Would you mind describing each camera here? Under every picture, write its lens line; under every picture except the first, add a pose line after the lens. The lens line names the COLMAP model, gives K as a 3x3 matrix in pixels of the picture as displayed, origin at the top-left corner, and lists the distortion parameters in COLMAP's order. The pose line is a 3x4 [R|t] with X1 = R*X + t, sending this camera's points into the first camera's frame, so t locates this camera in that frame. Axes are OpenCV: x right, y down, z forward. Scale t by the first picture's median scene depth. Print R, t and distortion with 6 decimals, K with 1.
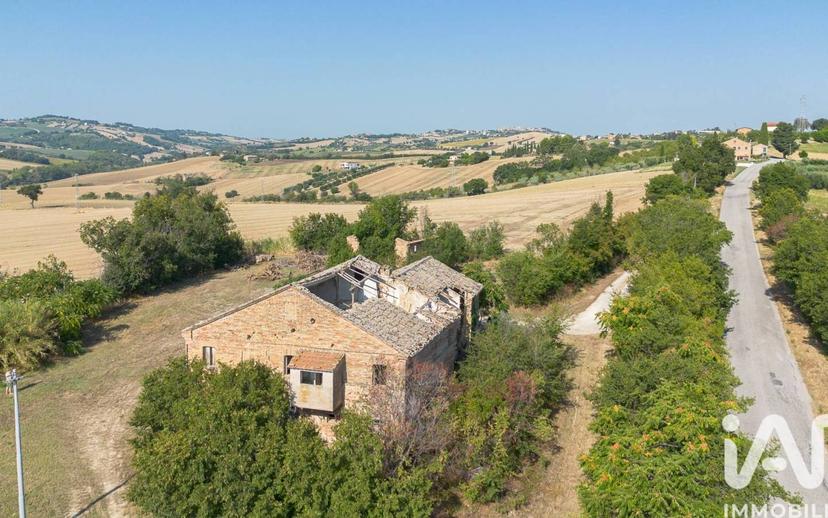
lens RADIAL K [[665.6, 0, 416.5], [0, 665.6, 209.1], [0, 0, 1]] dist [0.066515, -0.052540]
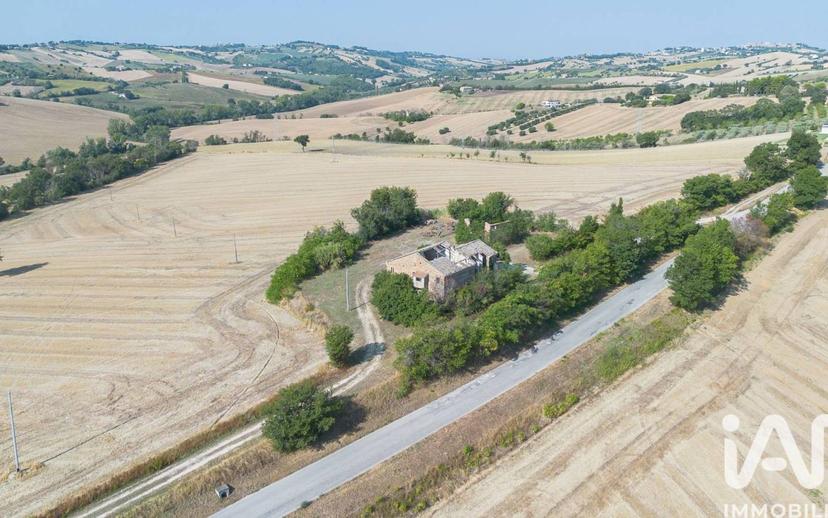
lens RADIAL K [[665.6, 0, 416.5], [0, 665.6, 209.1], [0, 0, 1]] dist [0.066515, -0.052540]
pose [[0.947709, 0.062155, -0.313025, 0.040035], [-0.023967, 0.991943, 0.124400, -0.024303], [0.318235, -0.110393, 0.941563, -0.100002]]
